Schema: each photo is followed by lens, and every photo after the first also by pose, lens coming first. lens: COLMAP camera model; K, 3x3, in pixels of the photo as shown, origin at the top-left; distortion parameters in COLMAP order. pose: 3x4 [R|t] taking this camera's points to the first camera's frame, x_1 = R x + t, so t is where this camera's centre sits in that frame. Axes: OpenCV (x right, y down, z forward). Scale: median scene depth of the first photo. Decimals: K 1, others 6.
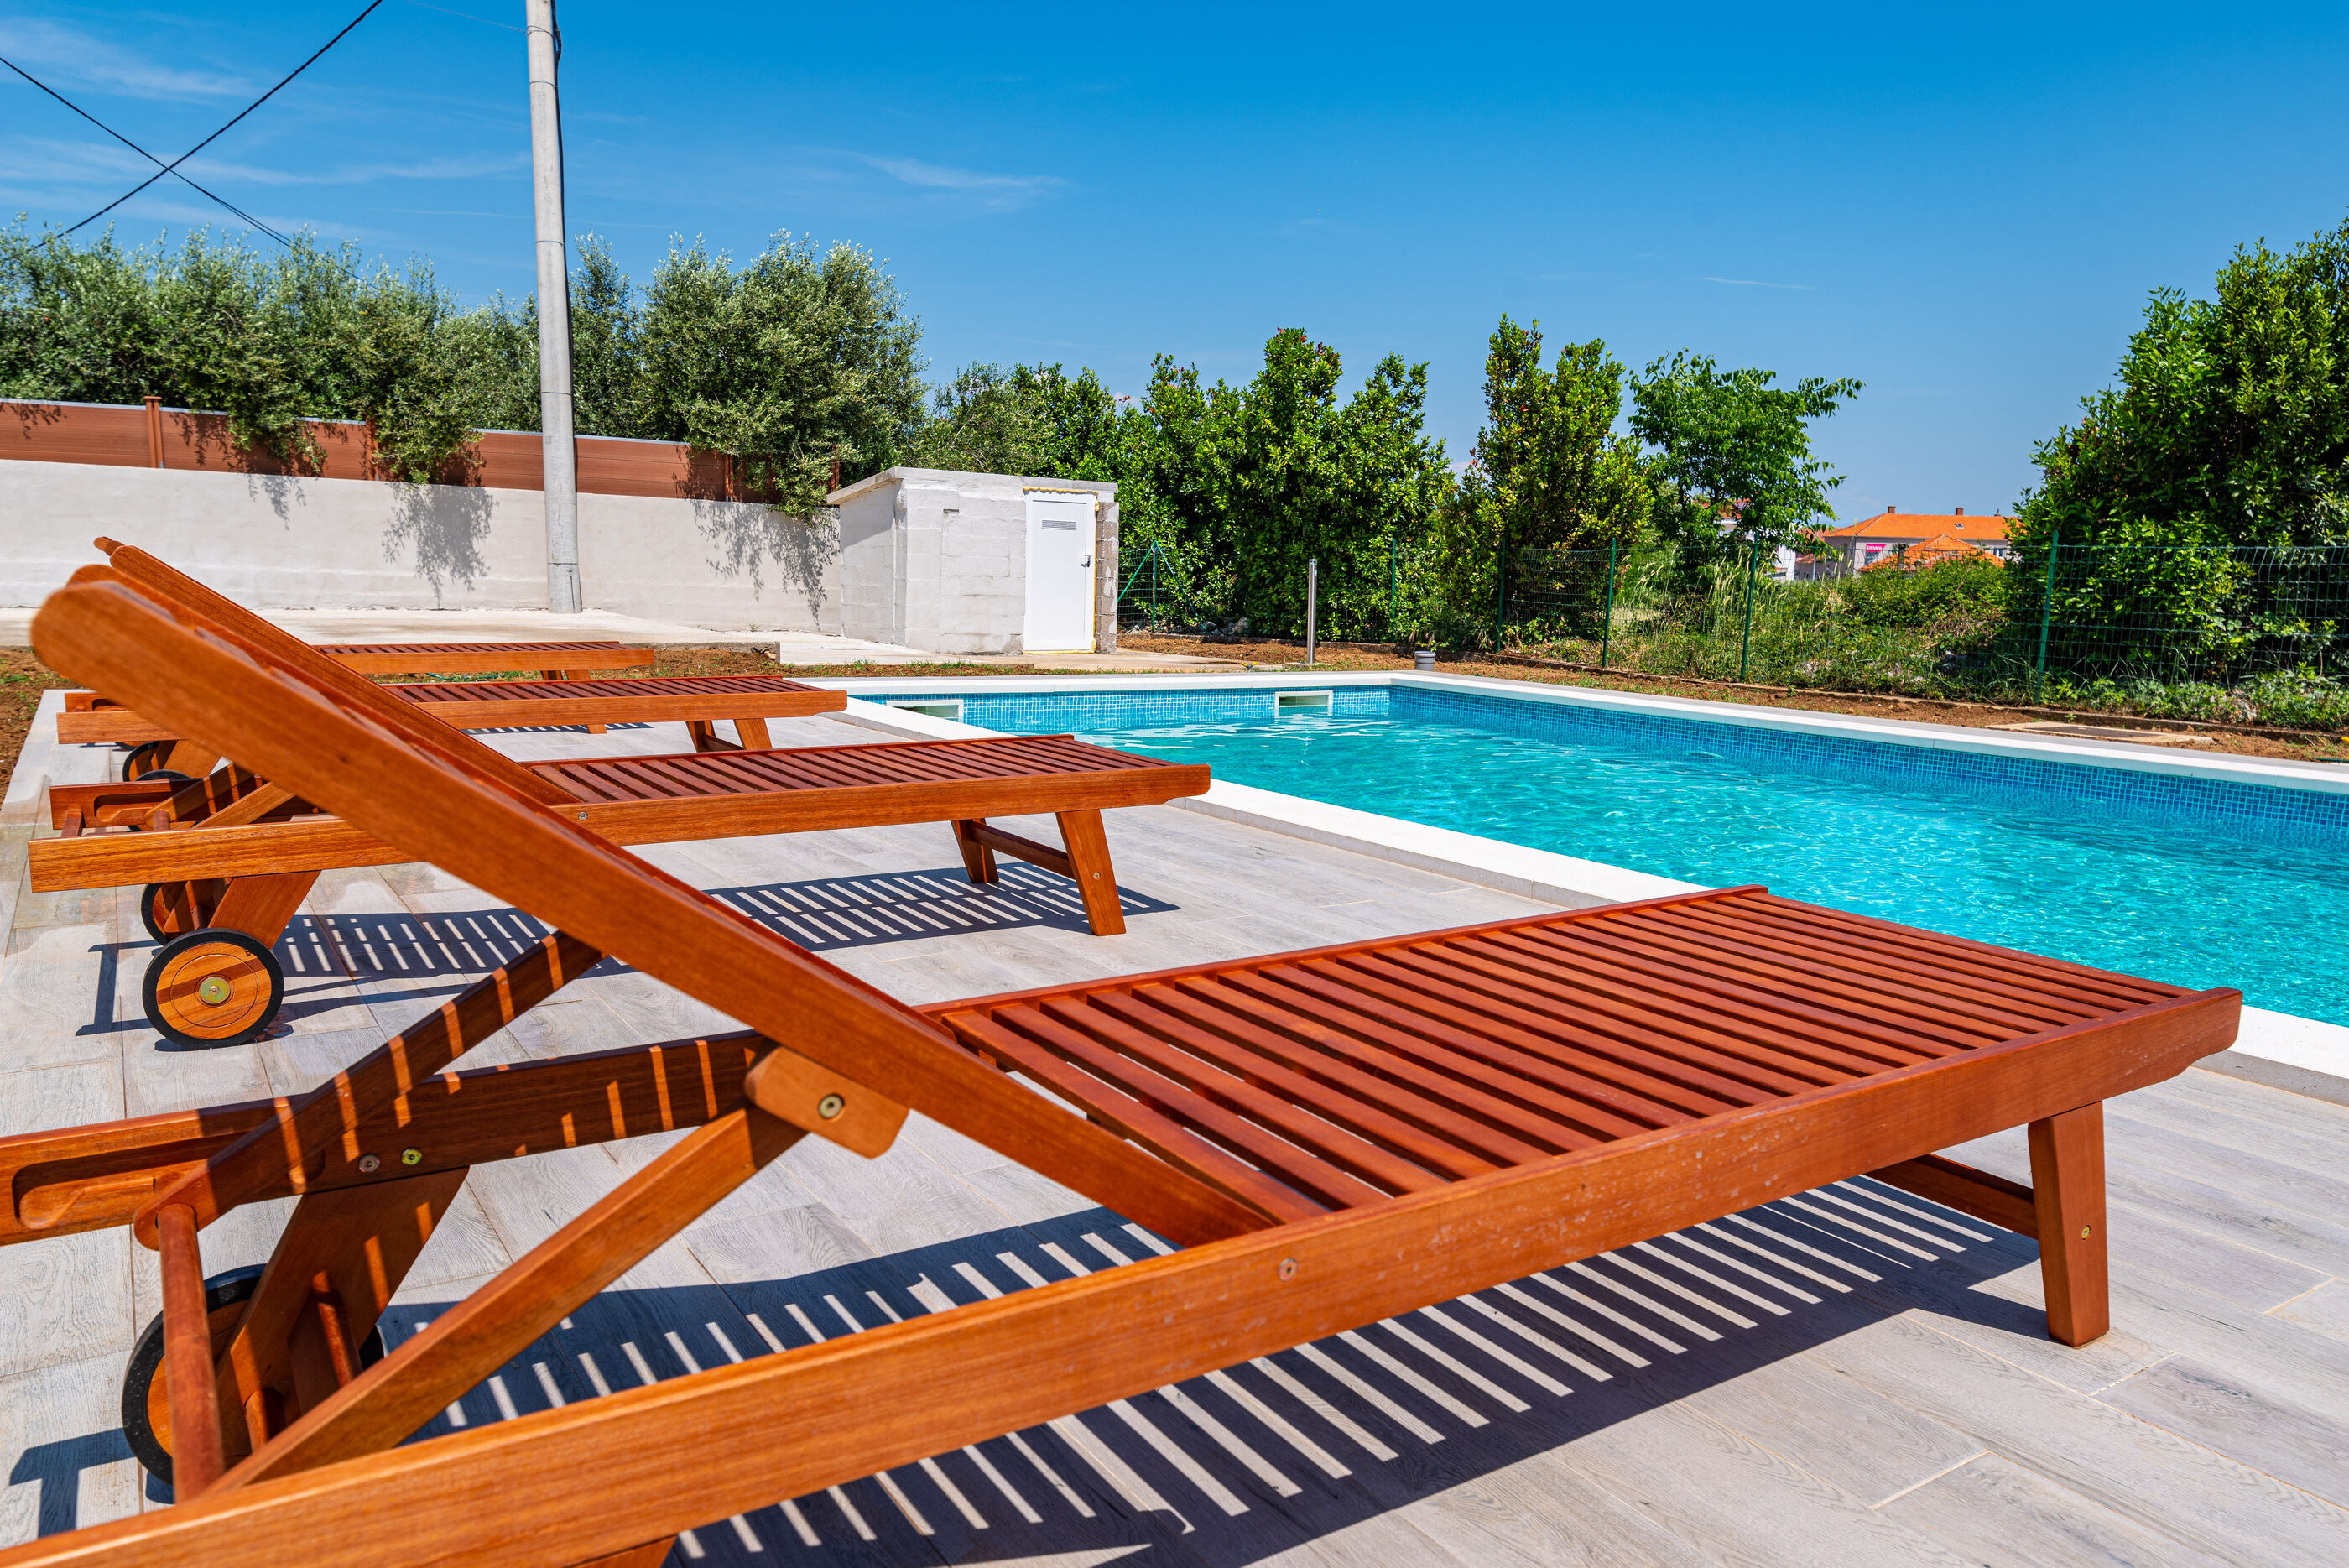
lens RADIAL K [[1643.3, 0, 1180.8], [0, 1643.3, 772.1], [0, 0, 1]] dist [-0.001631, 0.007692]
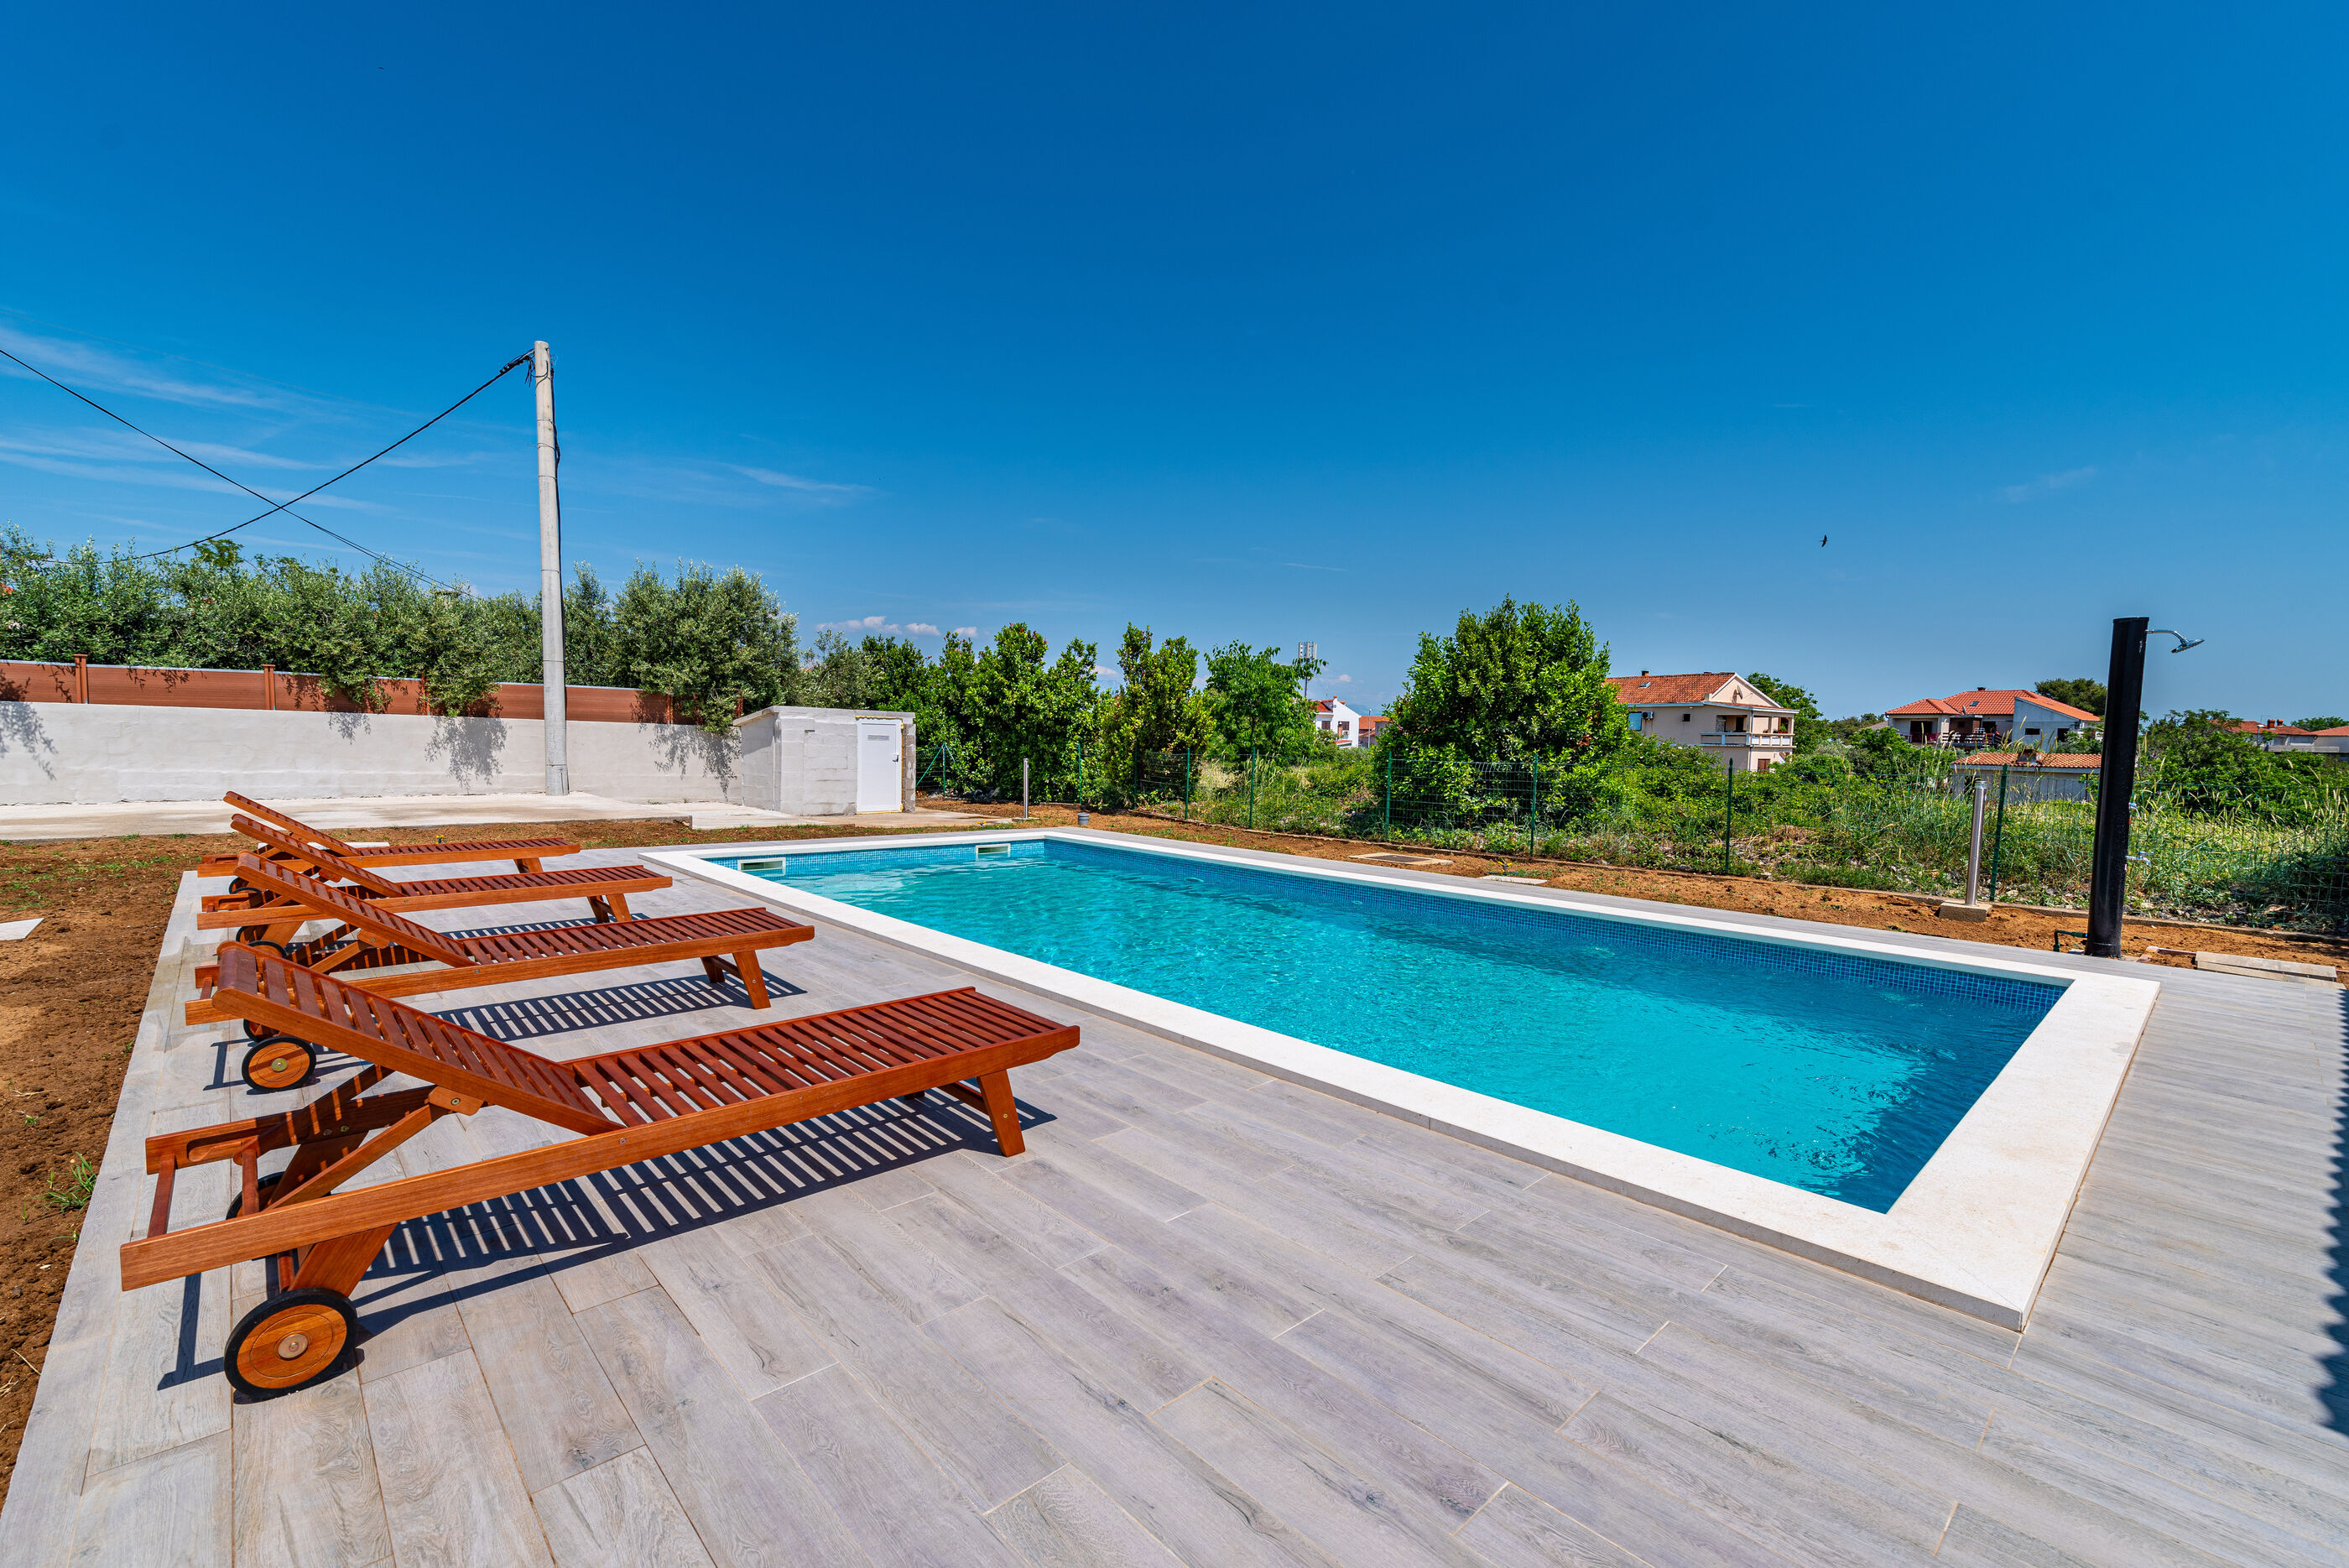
lens RADIAL K [[1013.4, 0, 1177.1], [0, 1013.4, 786.7], [0, 0, 1]] dist [0.008860, -0.000910]
pose [[0.985031, -0.012402, 0.171931, 0.056685], [0.025565, 0.996889, -0.074553, -0.016479], [-0.170472, 0.077833, 0.982284, -0.088998]]
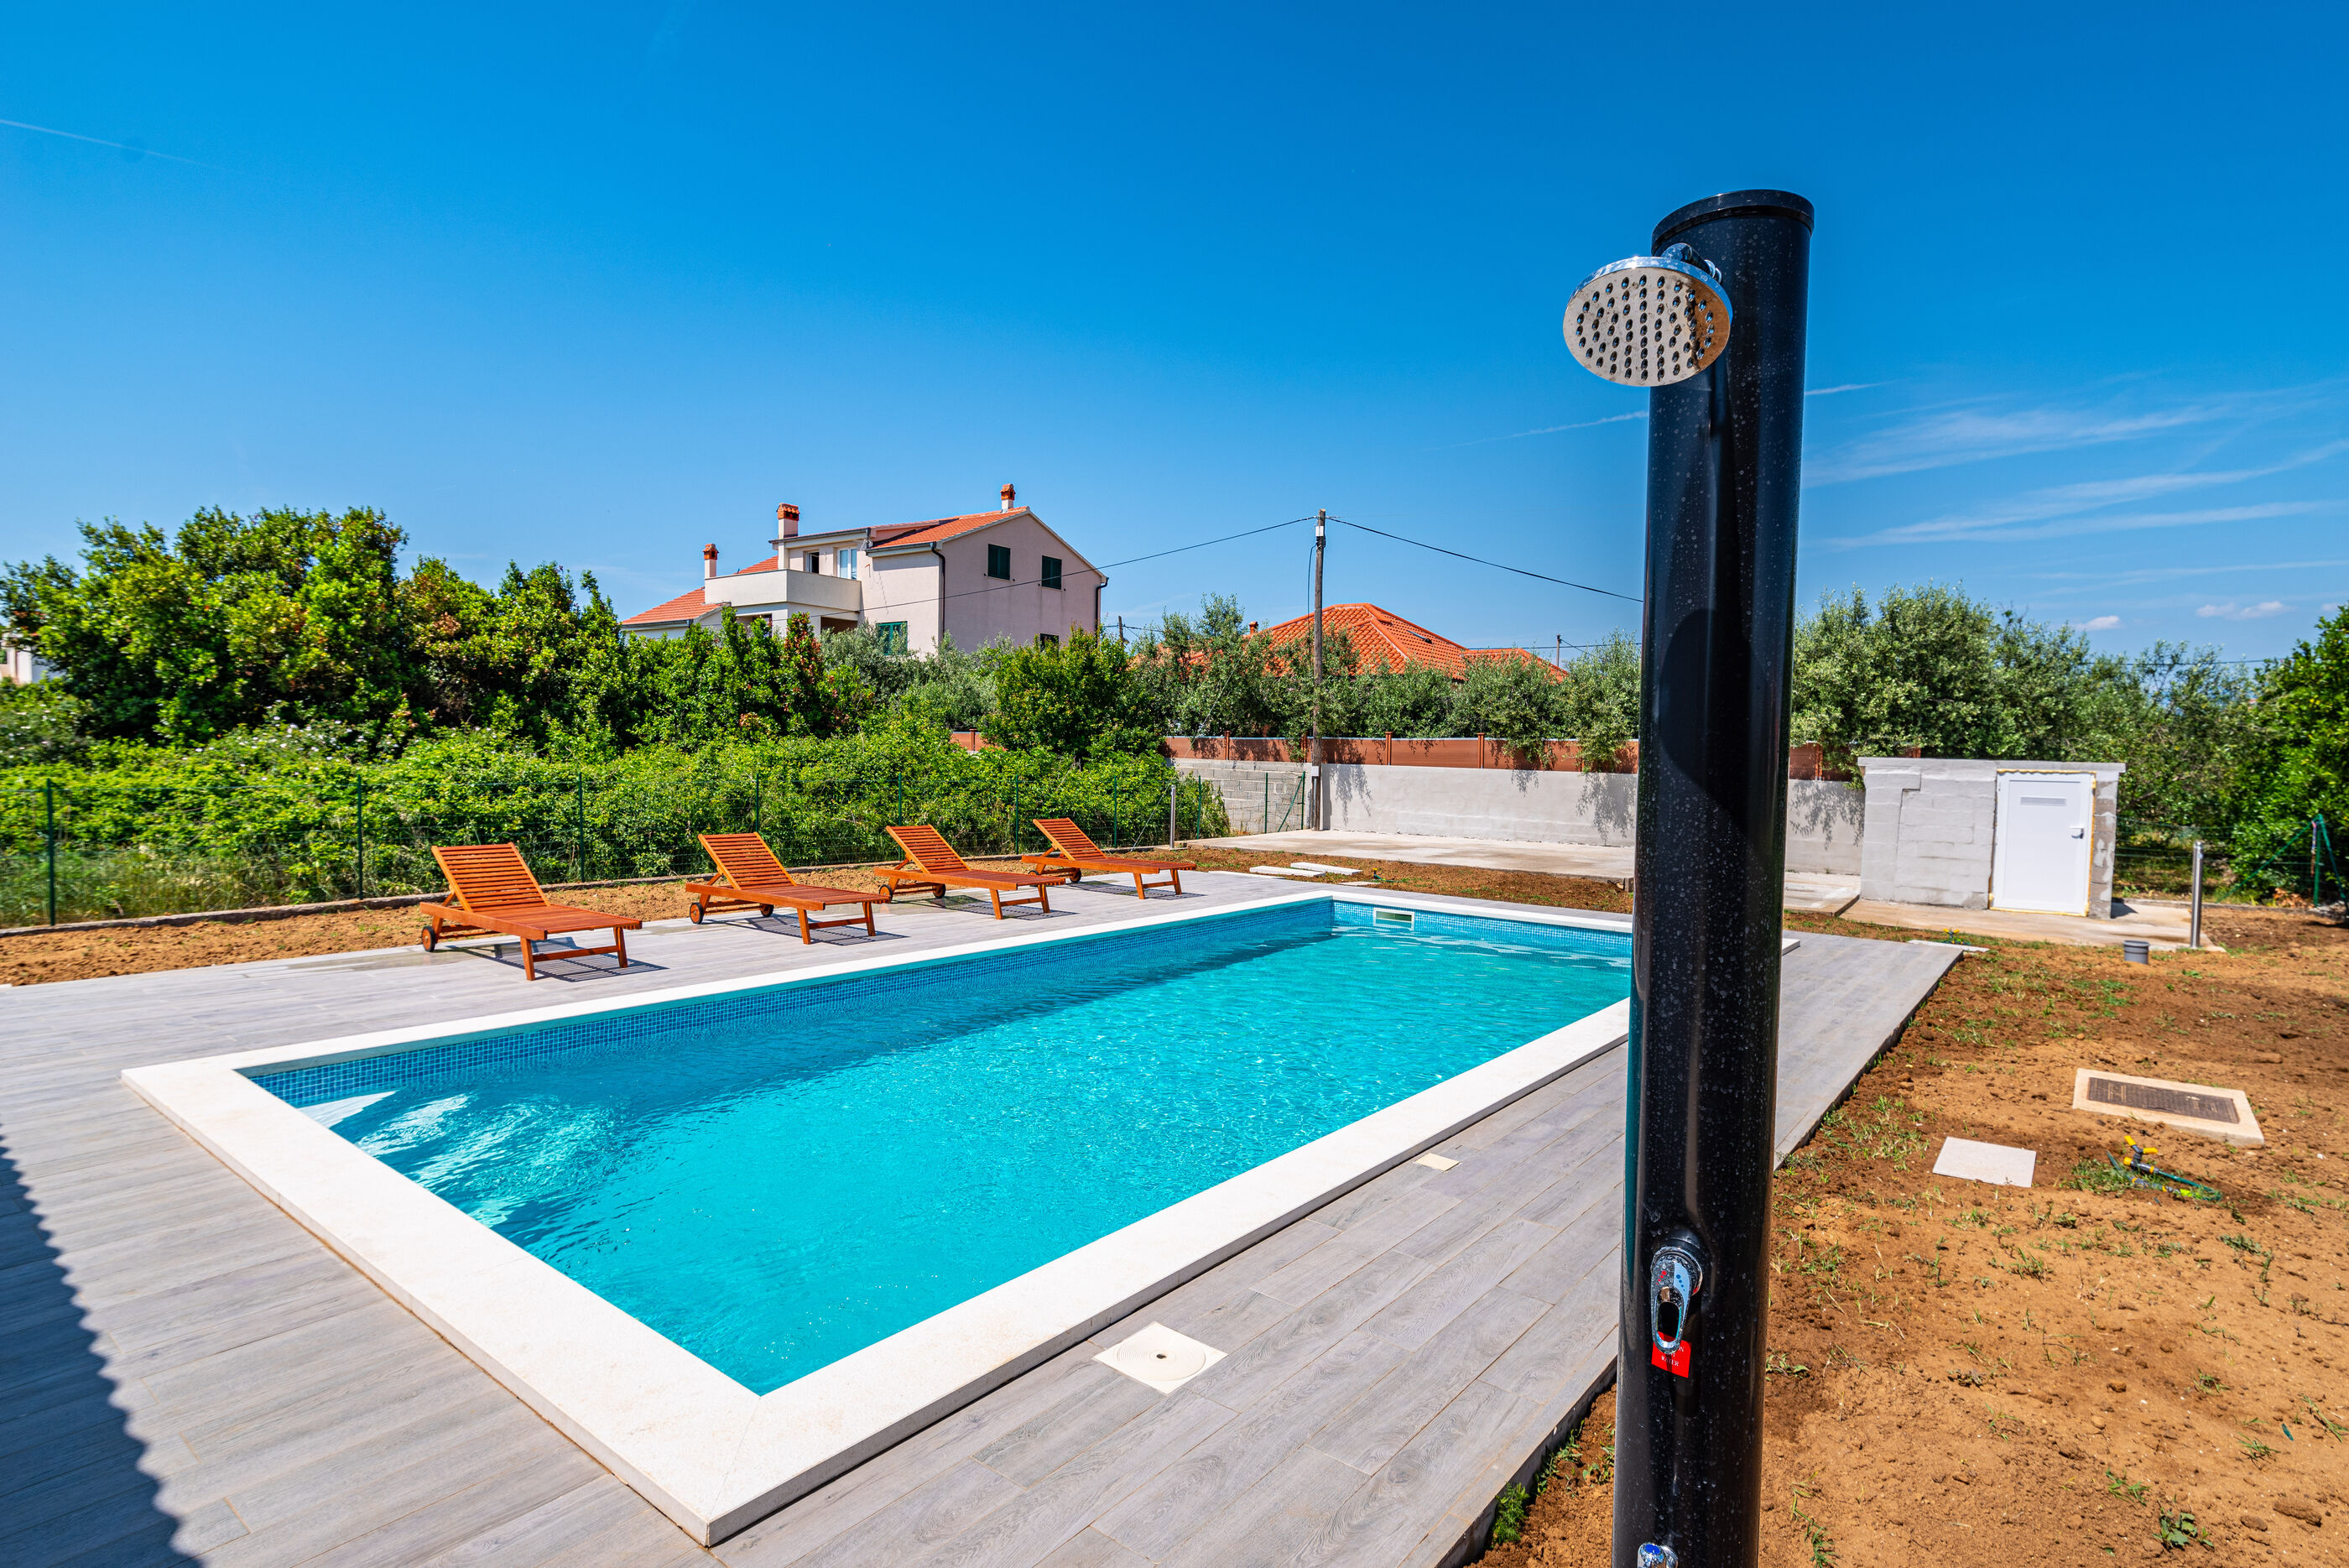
lens RADIAL K [[1203.2, 0, 1180.4], [0, 1203.2, 792.1], [0, 0, 1]] dist [-0.006617, -0.001789]
pose [[0.308845, 0.010214, -0.951058, 0.616370], [-0.132462, 0.990659, -0.032376, -0.058385], [0.941843, 0.135978, 0.307313, 0.207597]]
